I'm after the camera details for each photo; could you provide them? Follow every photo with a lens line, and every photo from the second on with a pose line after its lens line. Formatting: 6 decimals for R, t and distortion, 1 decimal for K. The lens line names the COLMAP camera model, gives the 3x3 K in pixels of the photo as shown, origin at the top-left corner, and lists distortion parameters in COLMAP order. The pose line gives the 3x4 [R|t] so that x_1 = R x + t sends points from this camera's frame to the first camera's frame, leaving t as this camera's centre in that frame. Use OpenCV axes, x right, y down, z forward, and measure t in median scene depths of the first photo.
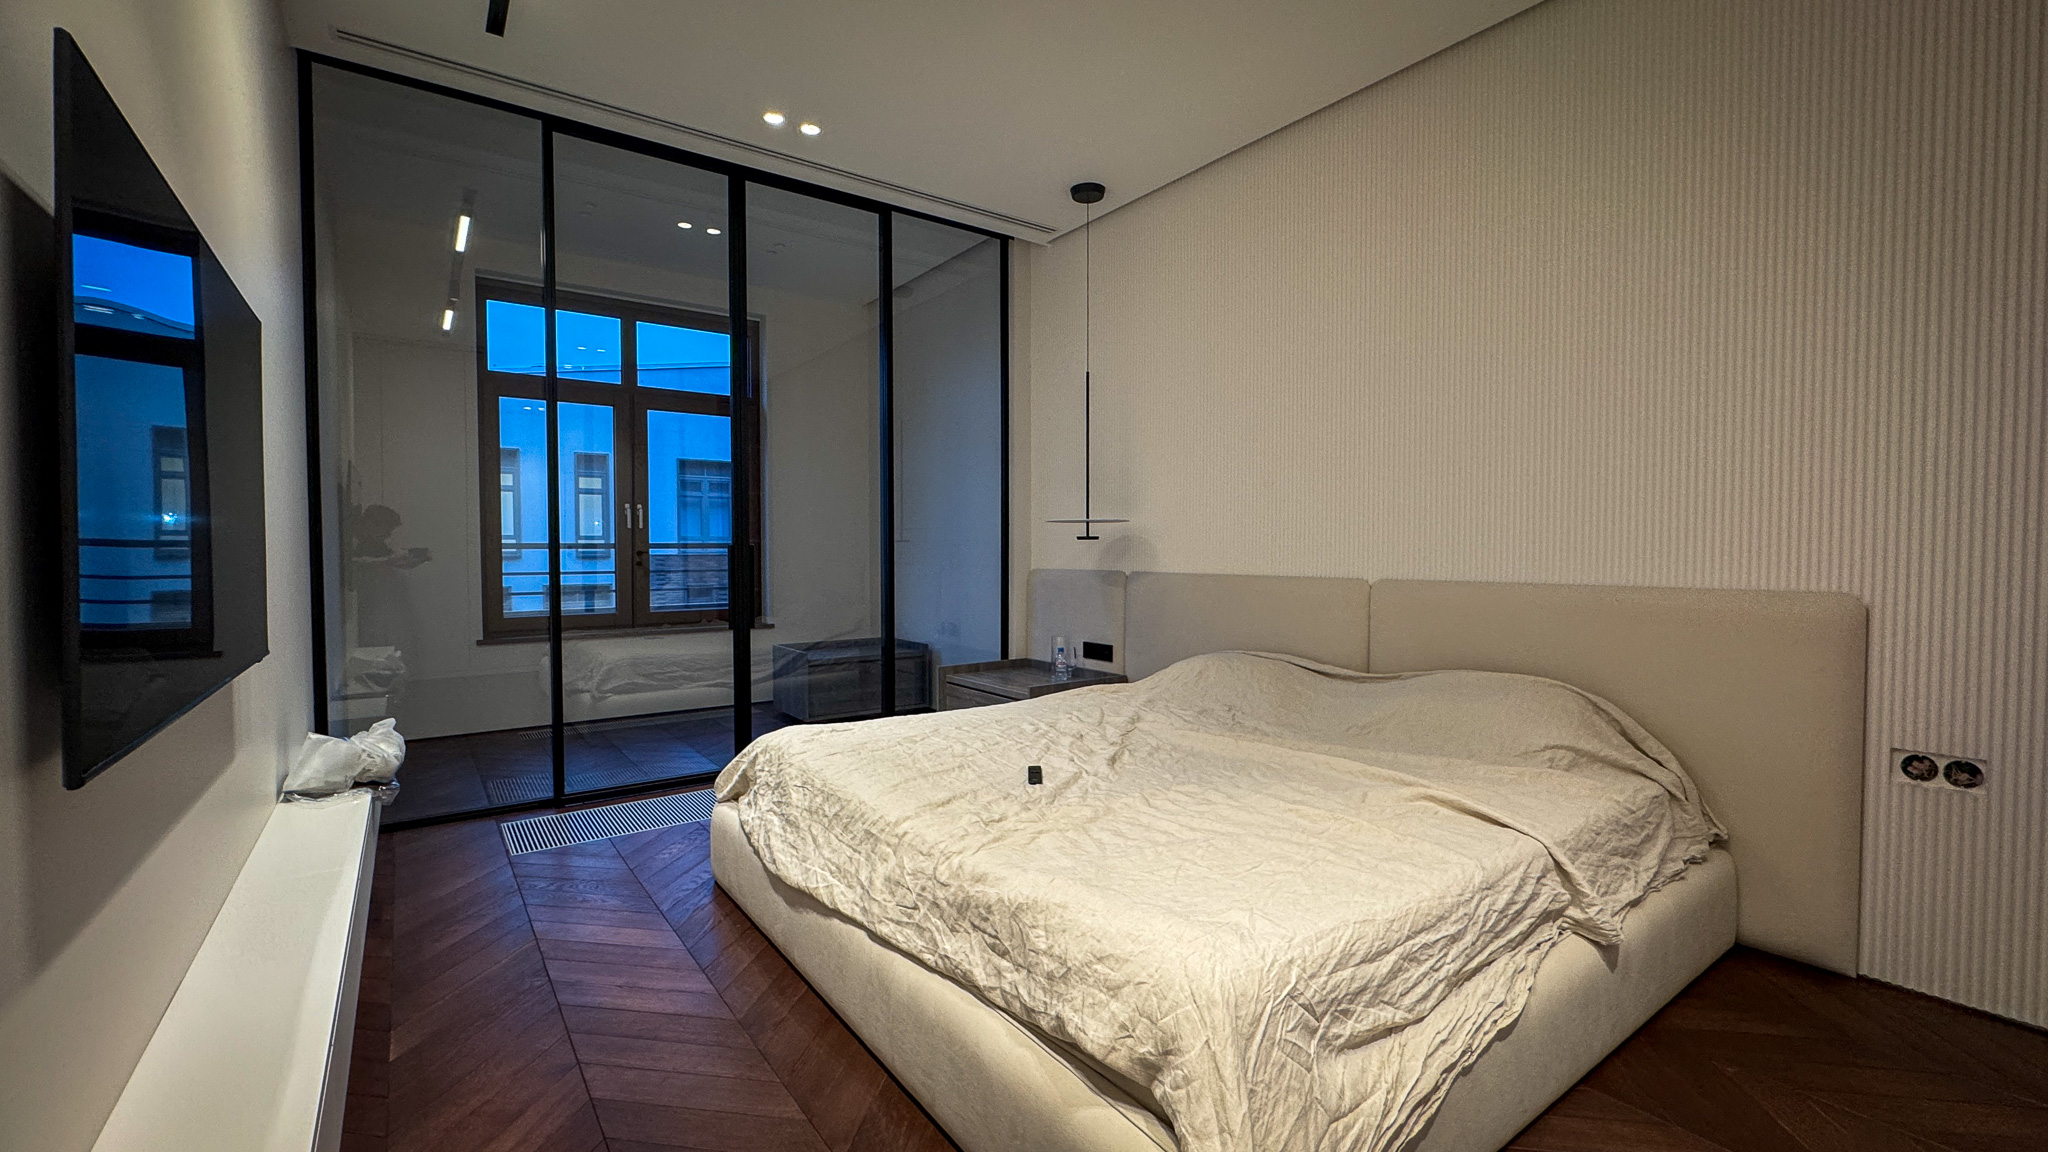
lens RADIAL K [[841.8, 0, 1029.1], [0, 841.8, 571.6], [0, 0, 1]] dist [-0.001060, 0.000407]
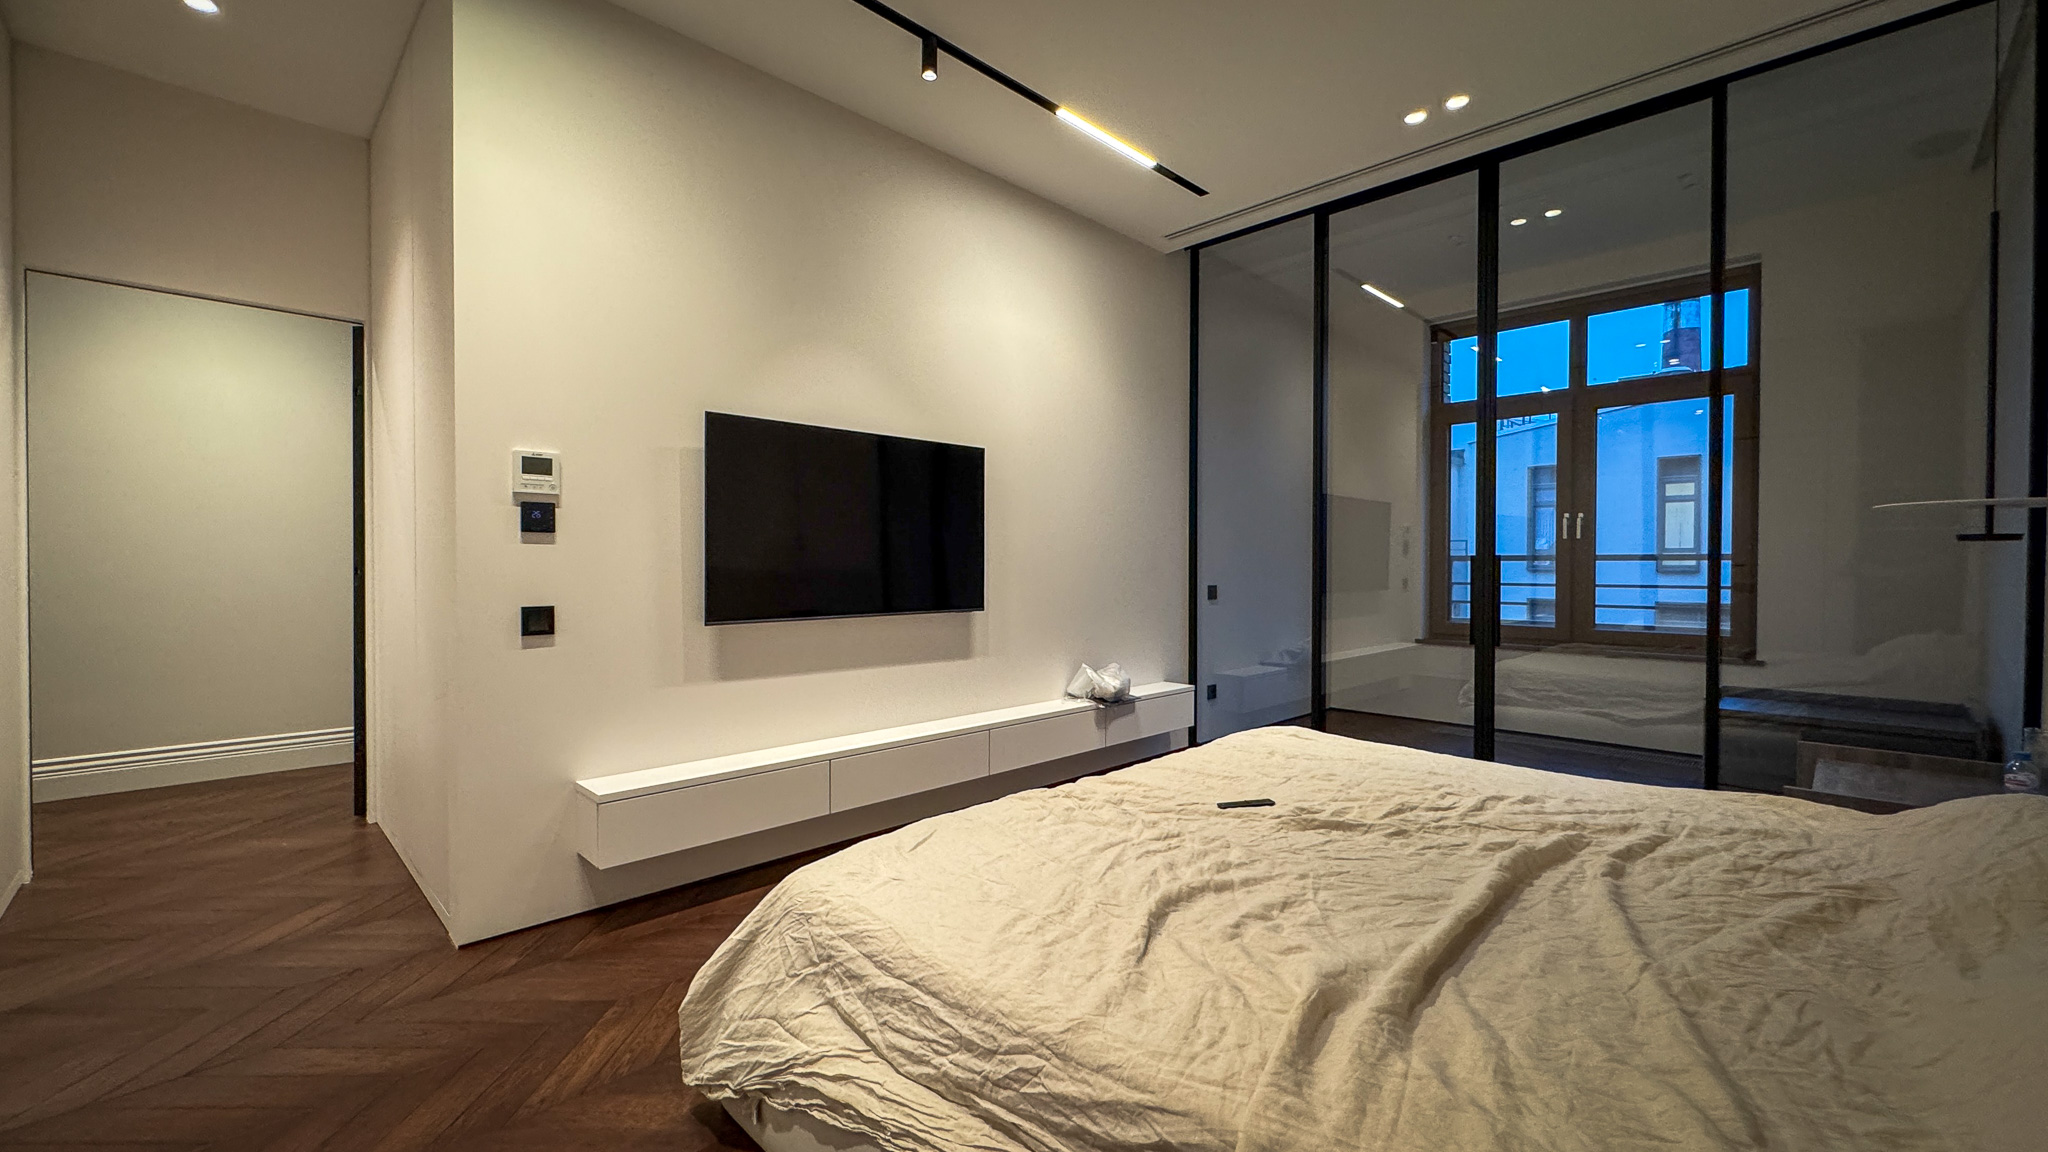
lens RADIAL K [[830.4, 0, 1023.5], [0, 830.4, 573.2], [0, 0, 1]] dist [-0.003286, 0.000281]
pose [[0.146537, 0.012893, -0.989121, 0.479629], [-0.029258, 0.999534, 0.008695, -0.005268], [0.988772, 0.027666, 0.146846, 0.348082]]
